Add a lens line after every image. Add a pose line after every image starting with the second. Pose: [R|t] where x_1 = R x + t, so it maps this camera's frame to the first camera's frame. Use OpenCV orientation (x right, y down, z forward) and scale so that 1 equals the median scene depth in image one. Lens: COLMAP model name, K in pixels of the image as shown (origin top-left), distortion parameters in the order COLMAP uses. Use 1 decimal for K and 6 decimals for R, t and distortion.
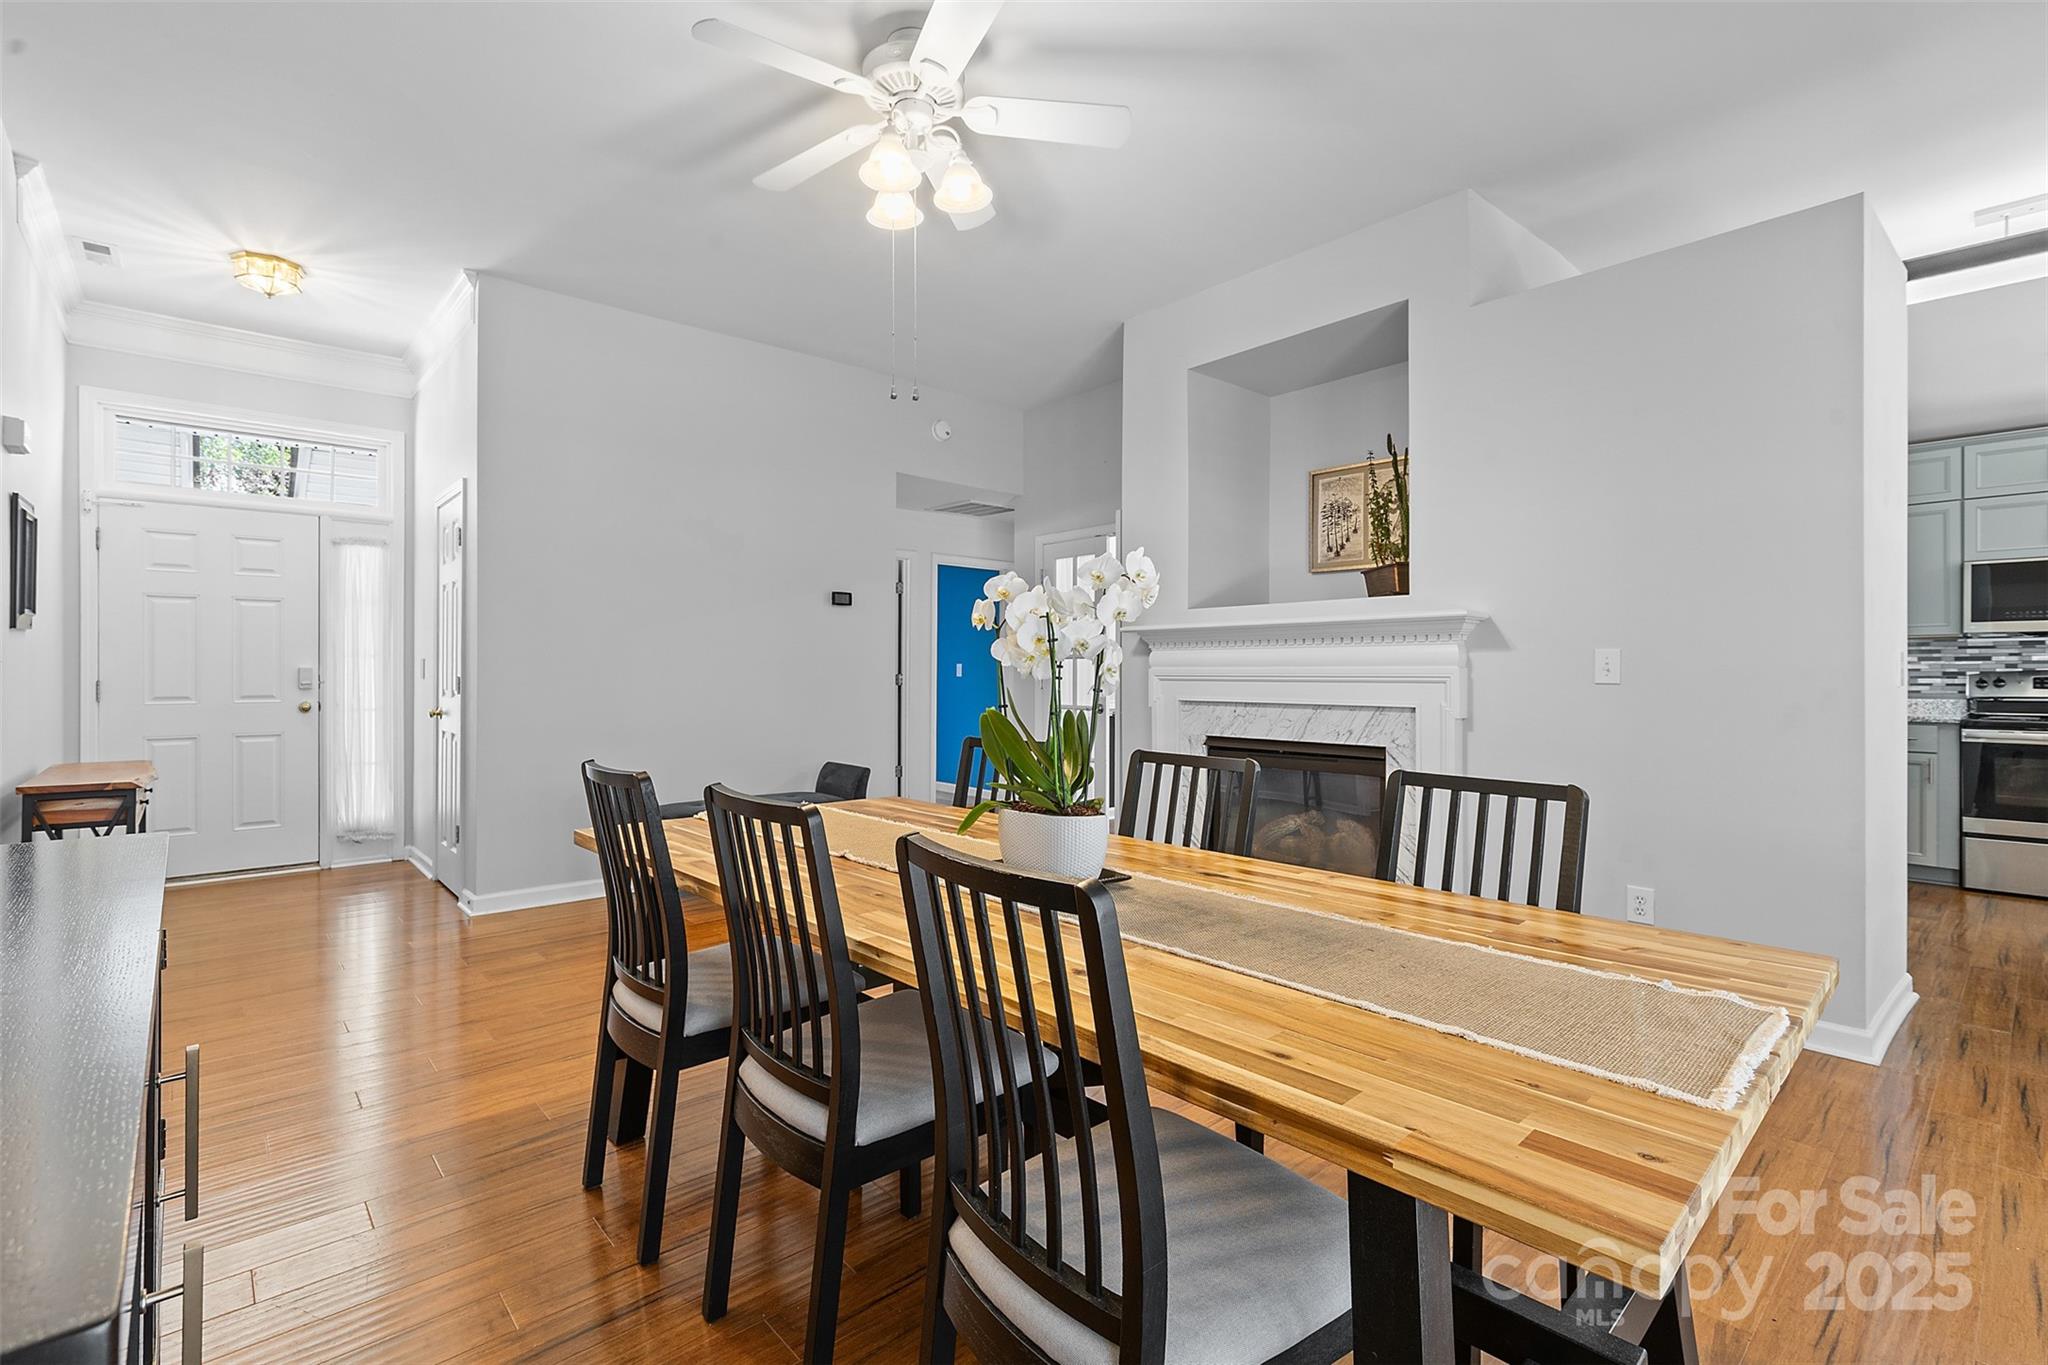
lens RADIAL K [[922.7, 0, 1013.7], [0, 922.7, 669.3], [0, 0, 1]] dist [-0.002271, -0.000275]
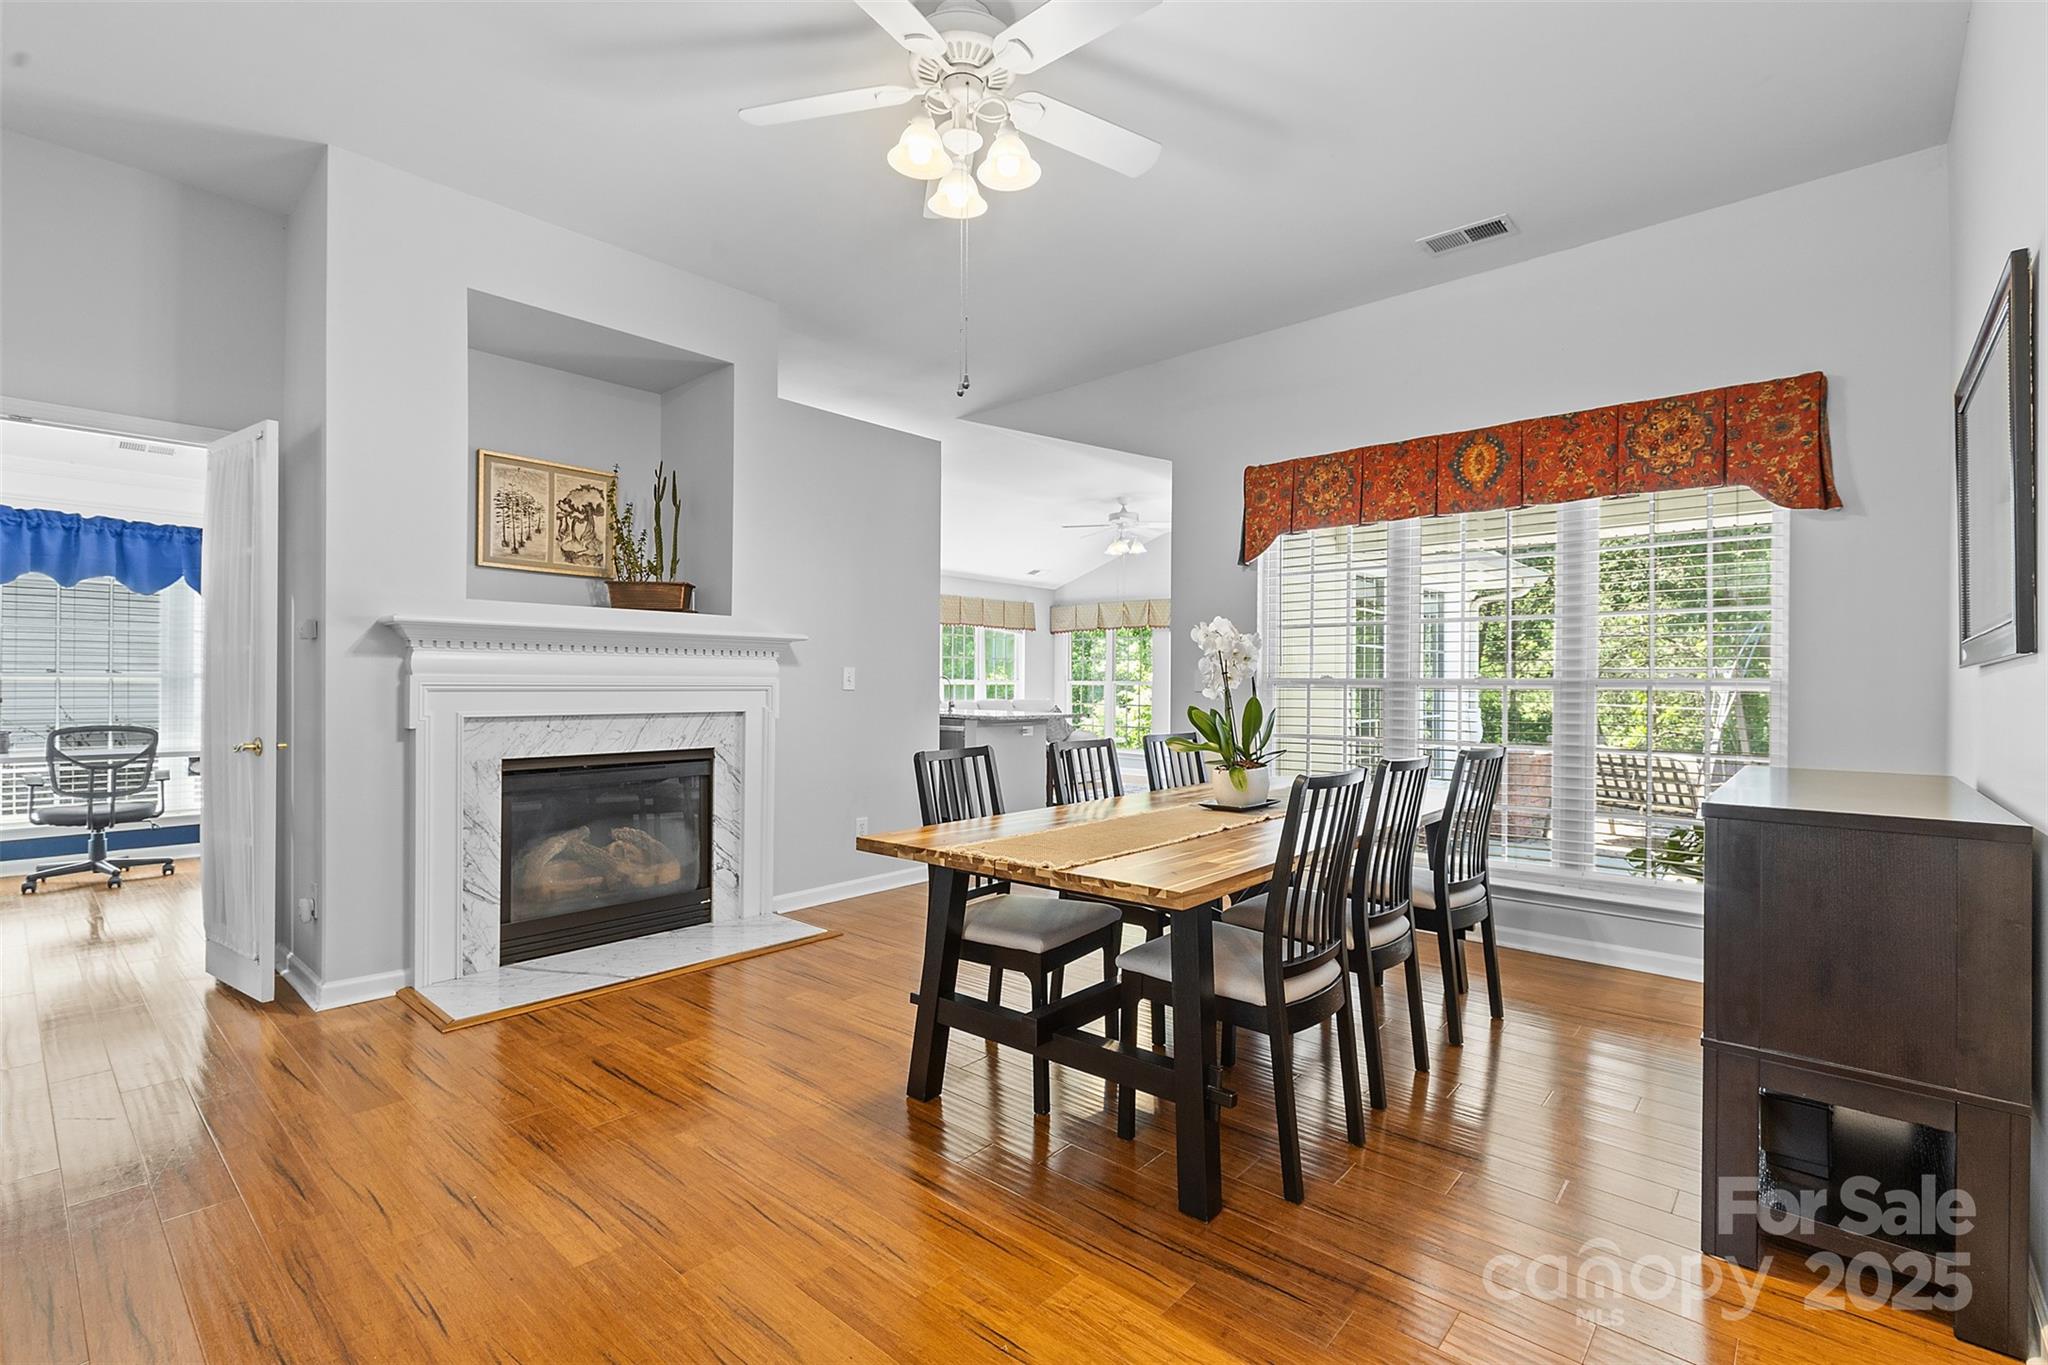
lens RADIAL K [[920.2, 0, 1017.3], [0, 920.2, 680.8], [0, 0, 1]] dist [0.006853, 0.000317]
pose [[-0.118933, 0.000869, 0.992902, -0.572293], [-0.008234, 0.999964, -0.001862, 0.000889], [-0.992868, -0.008397, -0.118921, 0.573694]]
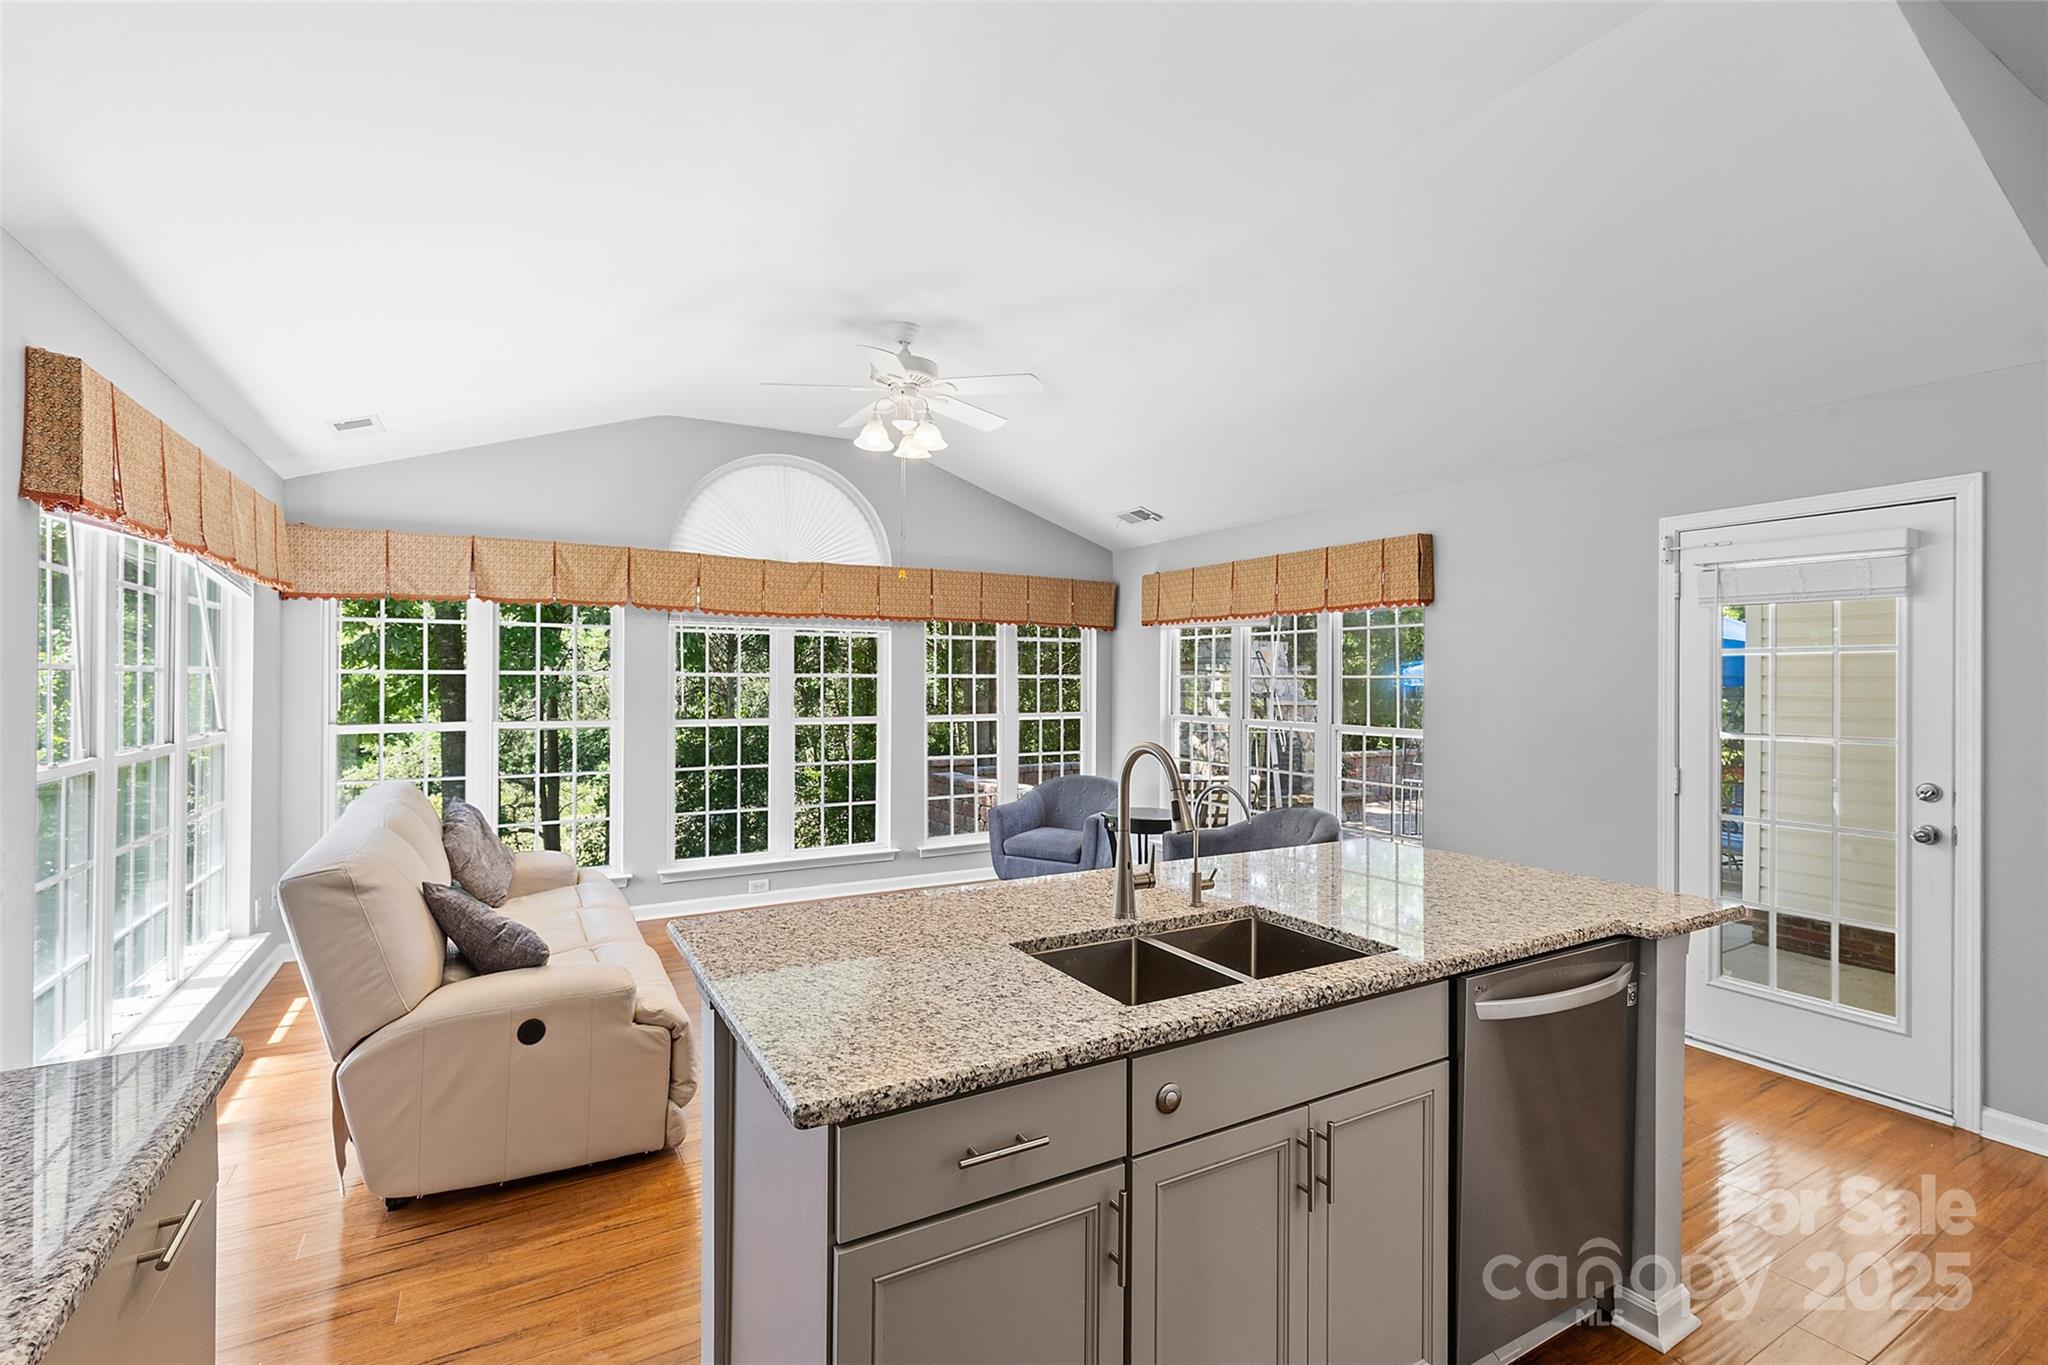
lens RADIAL K [[916.7, 0, 1016.8], [0, 916.7, 677.3], [0, 0, 1]] dist [0.007606, -0.000688]
pose [[-0.978521, -0.006164, 0.206053, 0.941708], [-0.007671, 0.999949, -0.006517, -0.051884], [-0.206002, -0.007958, -0.978519, 0.923682]]
